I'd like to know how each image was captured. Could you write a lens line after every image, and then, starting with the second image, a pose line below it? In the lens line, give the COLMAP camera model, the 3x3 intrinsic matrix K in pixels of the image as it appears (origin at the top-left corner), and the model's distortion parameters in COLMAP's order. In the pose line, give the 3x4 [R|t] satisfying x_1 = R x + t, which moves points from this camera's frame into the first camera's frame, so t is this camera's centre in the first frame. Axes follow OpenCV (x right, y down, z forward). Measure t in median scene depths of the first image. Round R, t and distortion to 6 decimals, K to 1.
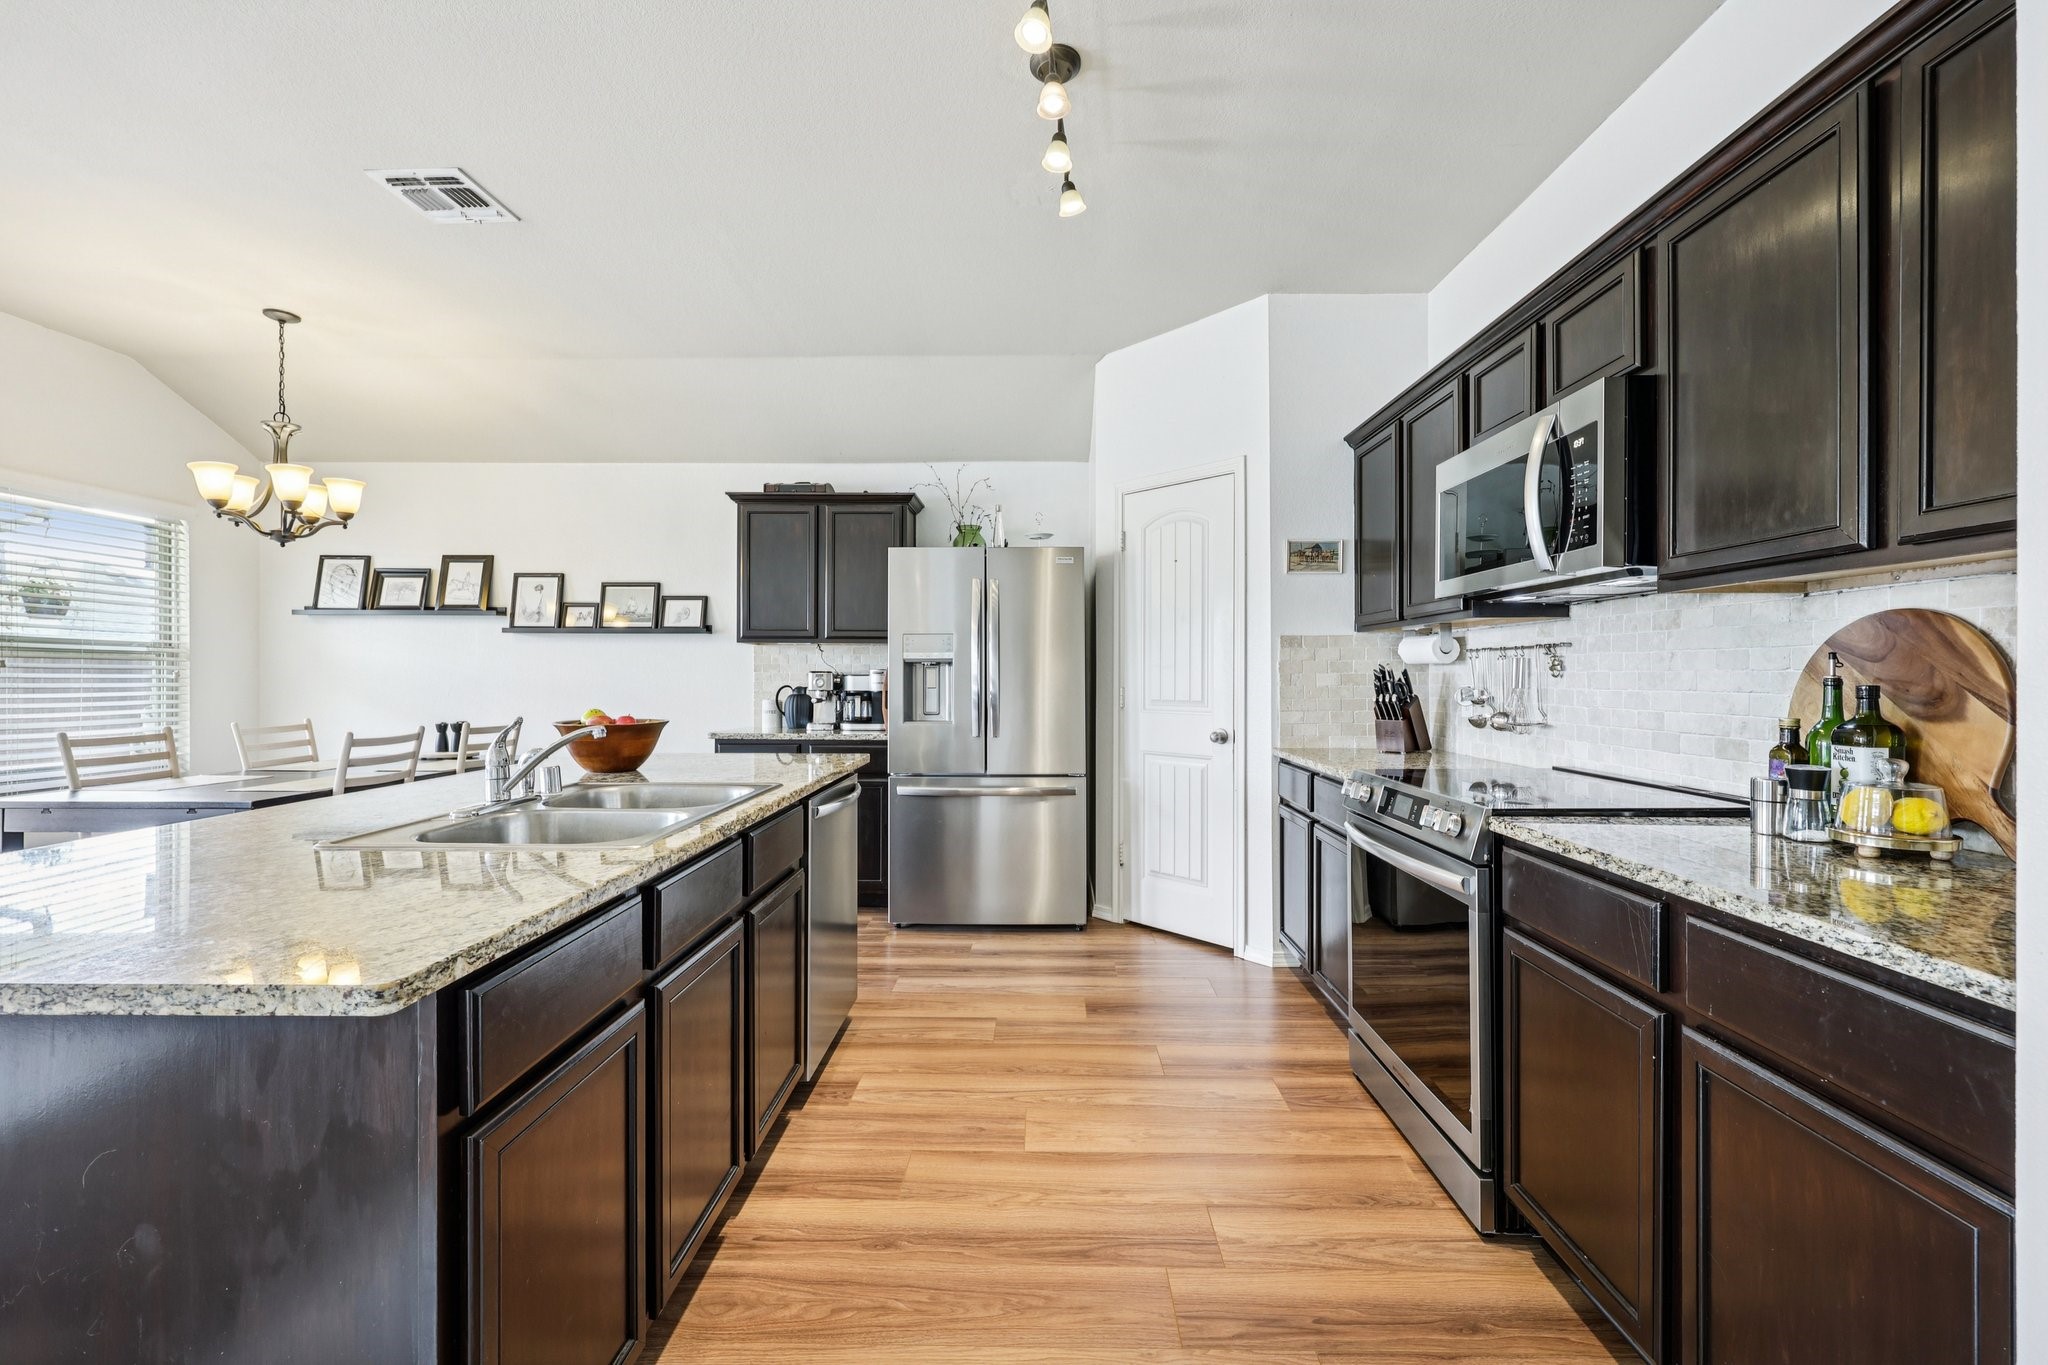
lens RADIAL K [[853.3, 0, 1030.3], [0, 853.3, 676.1], [0, 0, 1]] dist [0.003842, -0.000346]
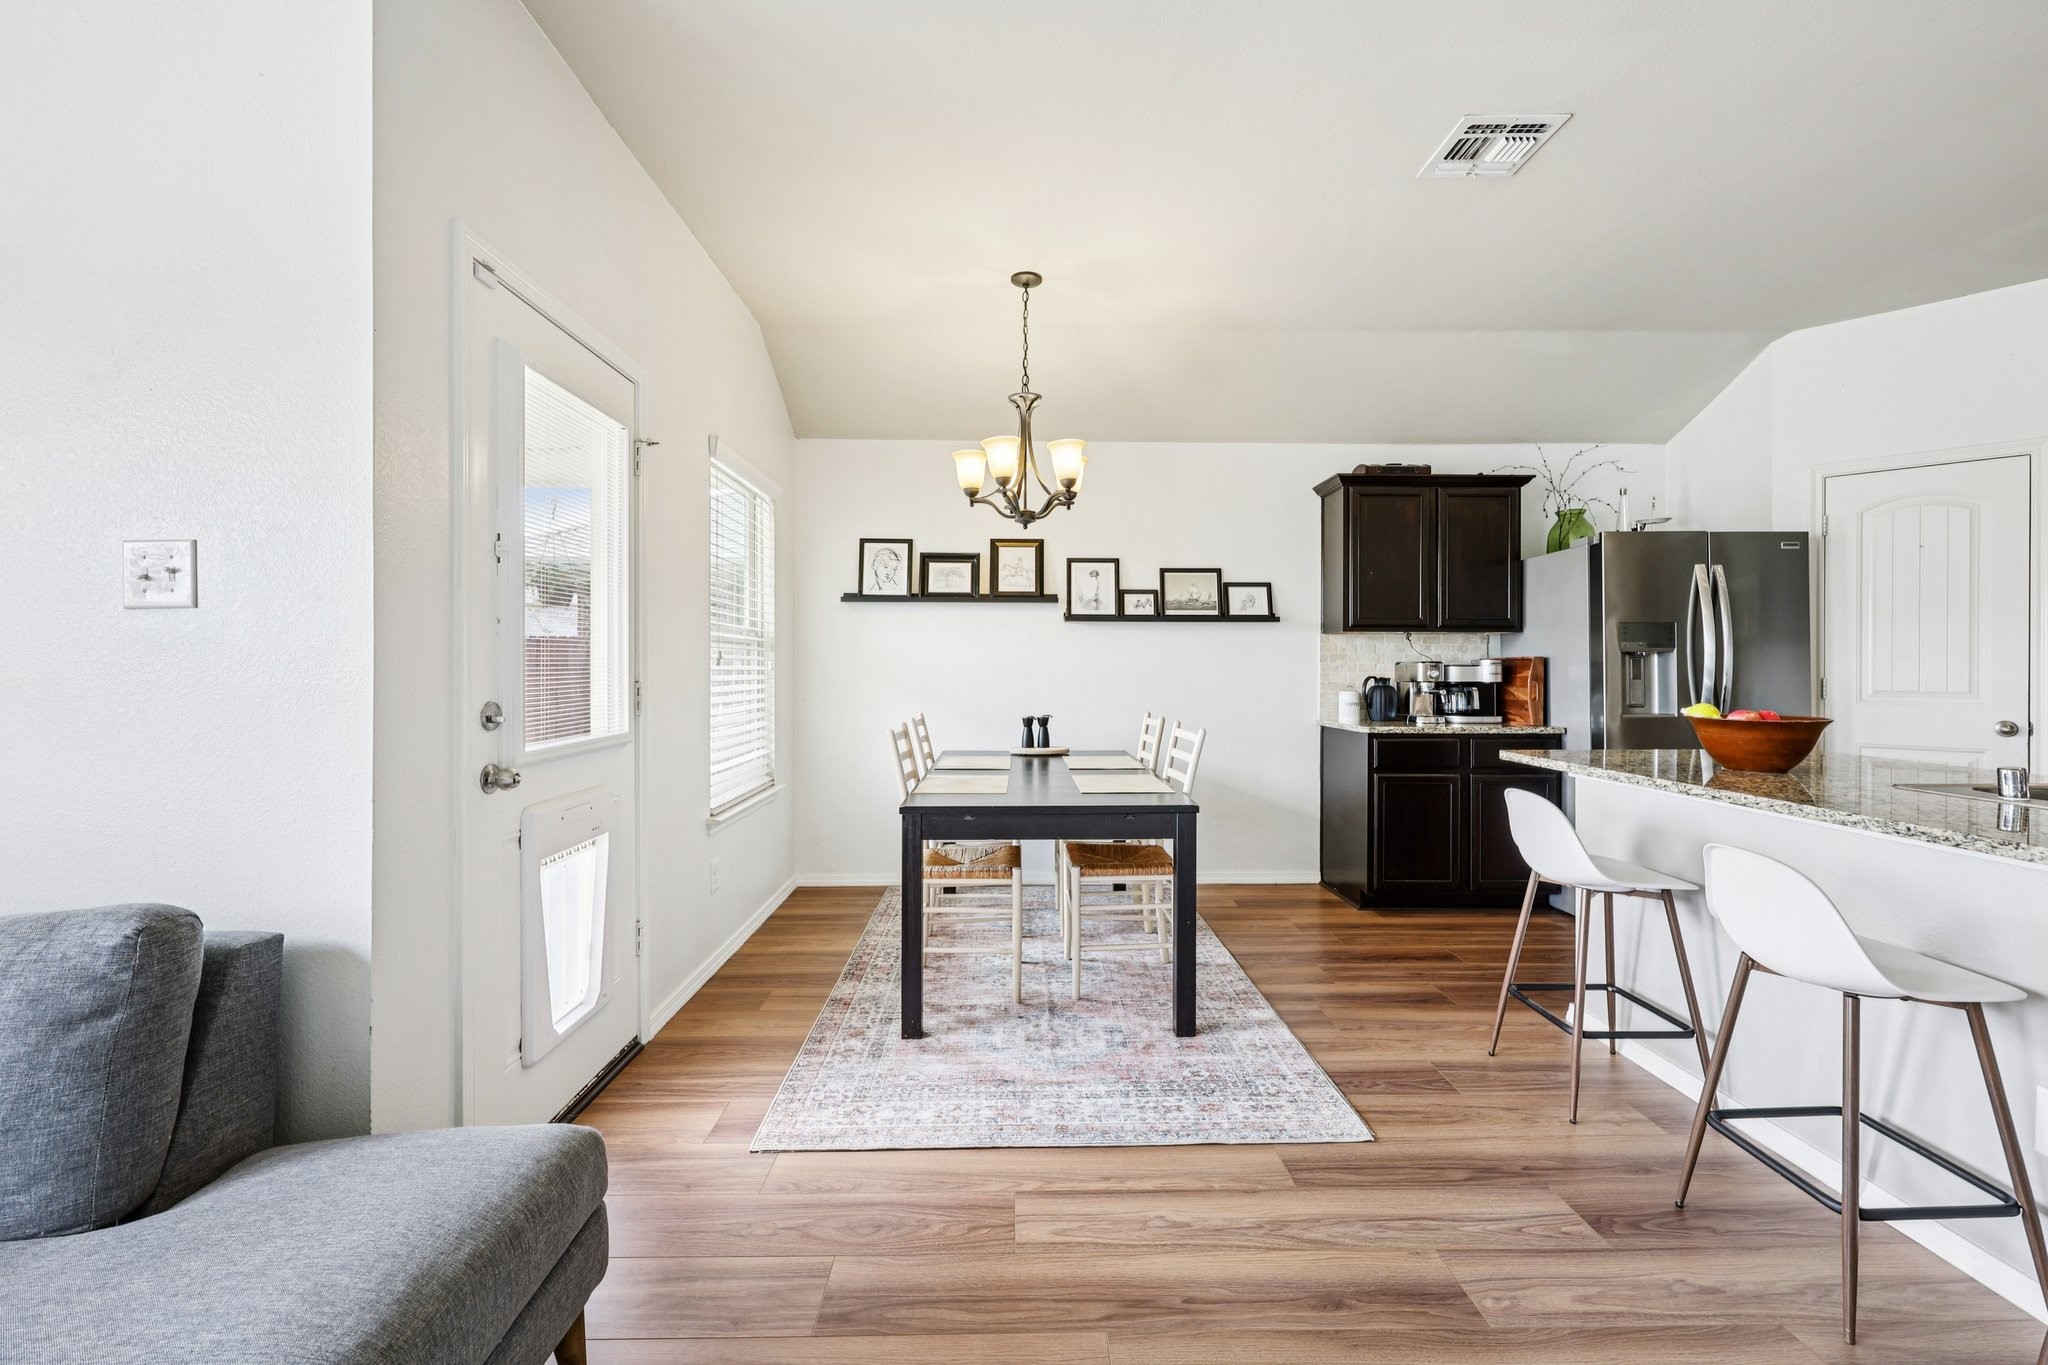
lens RADIAL K [[853.3, 0, 1024.0], [0, 853.3, 670.2], [0, 0, 1]] dist [0.003842, -0.000346]
pose [[0.999420, -0.001971, 0.033995, -0.960116], [0.001787, 0.999984, 0.005431, -0.002686], [-0.034005, -0.005367, 0.999407, 0.079454]]
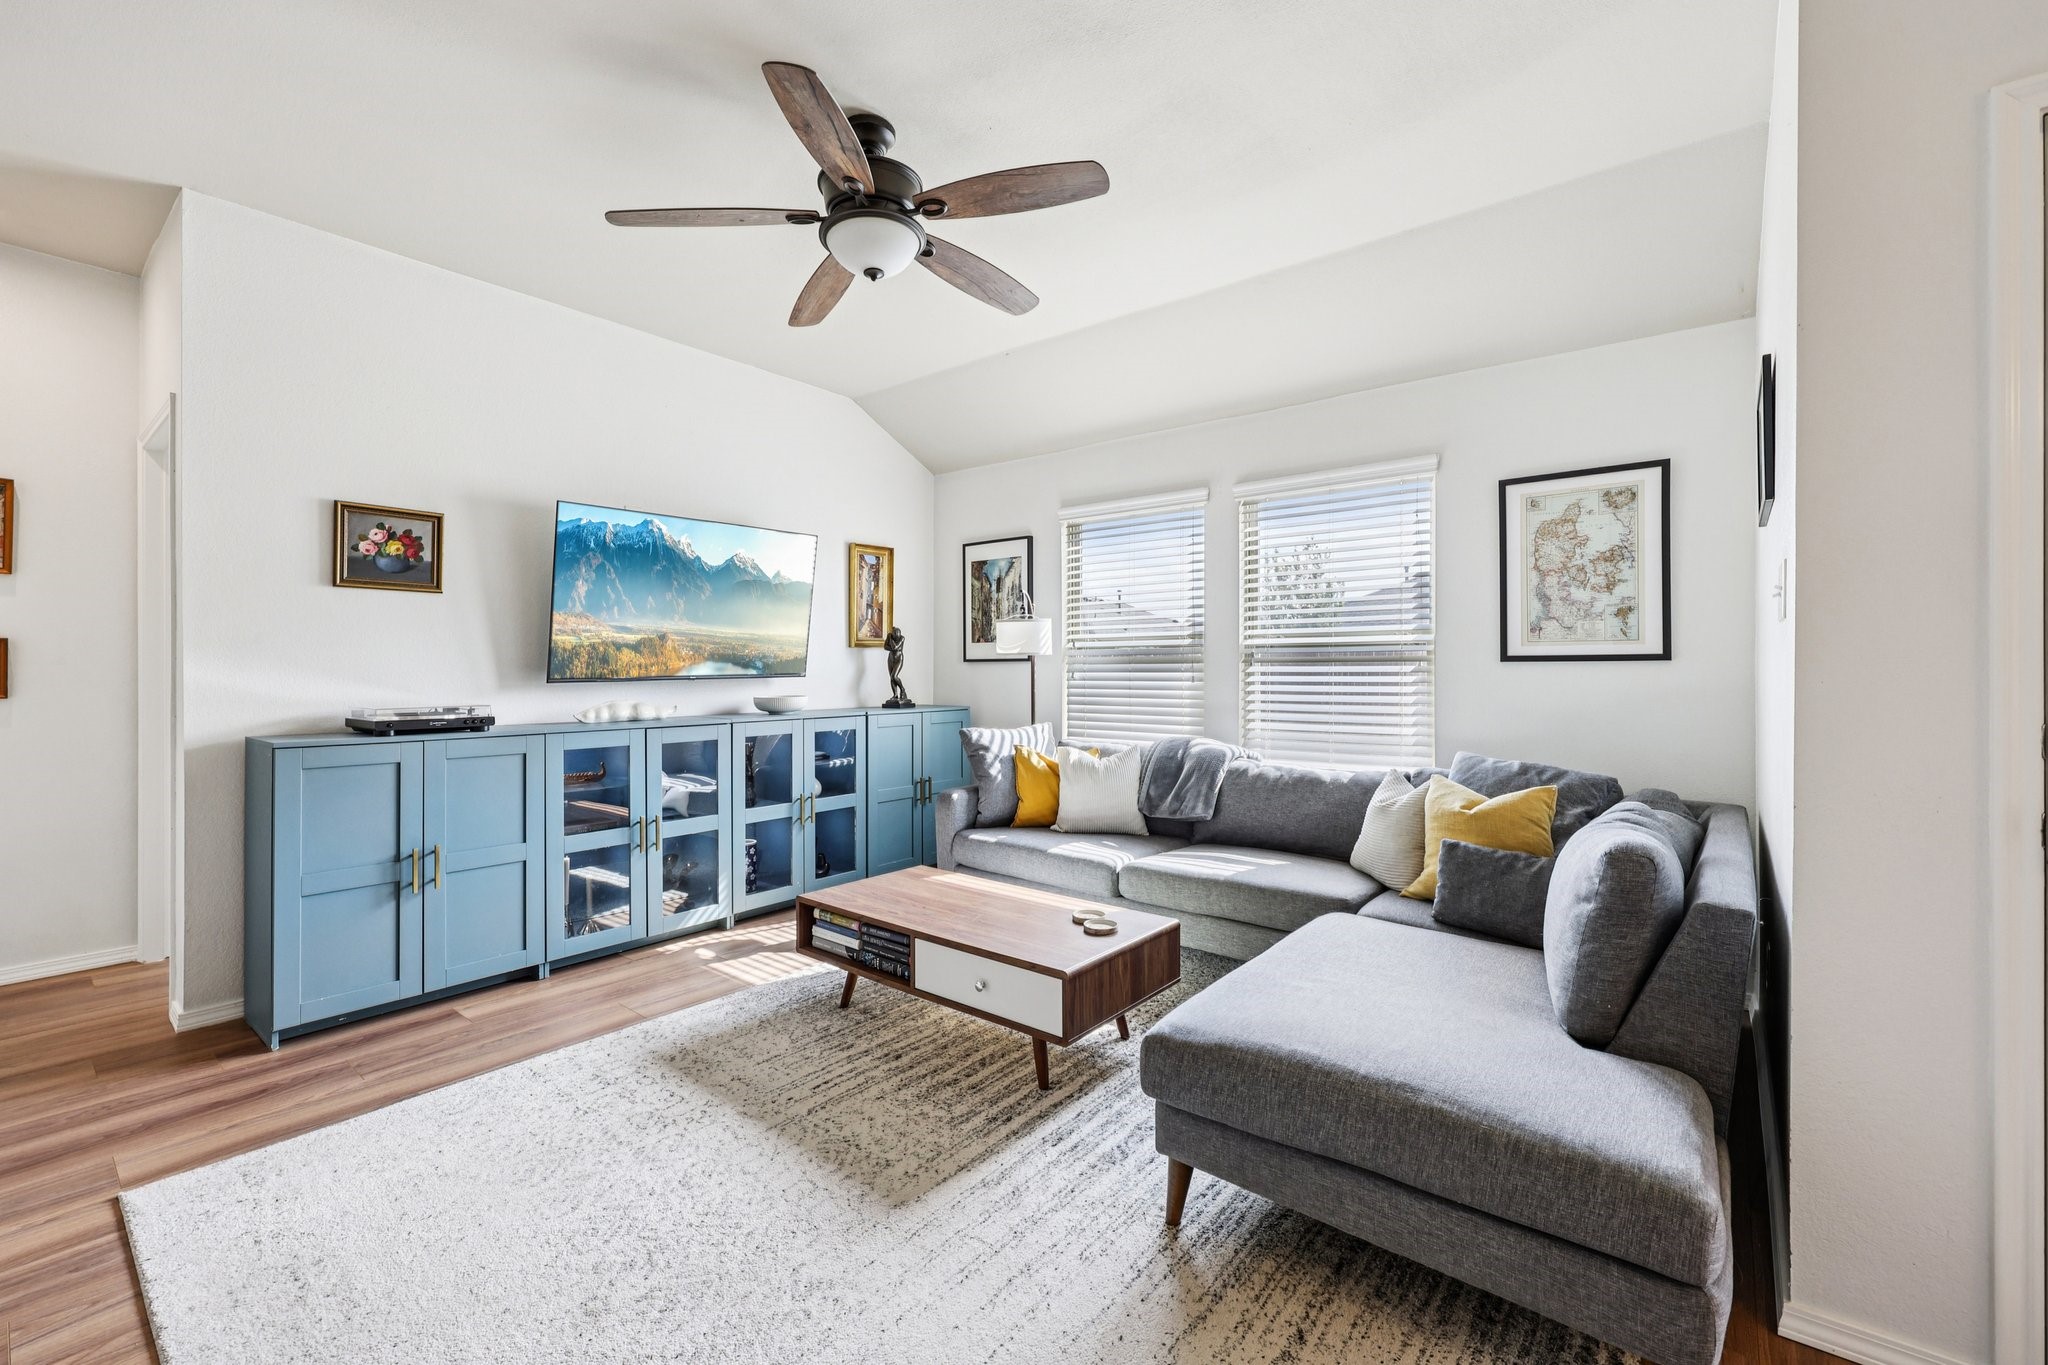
lens RADIAL K [[853.3, 0, 1028.5], [0, 853.3, 666.3], [0, 0, 1]] dist [0.003842, -0.000346]
pose [[-0.616296, -0.003812, -0.787506, -0.698675], [-0.002233, 0.999993, -0.003093, -0.002089], [0.787512, -0.000148, -0.616300, 0.495954]]
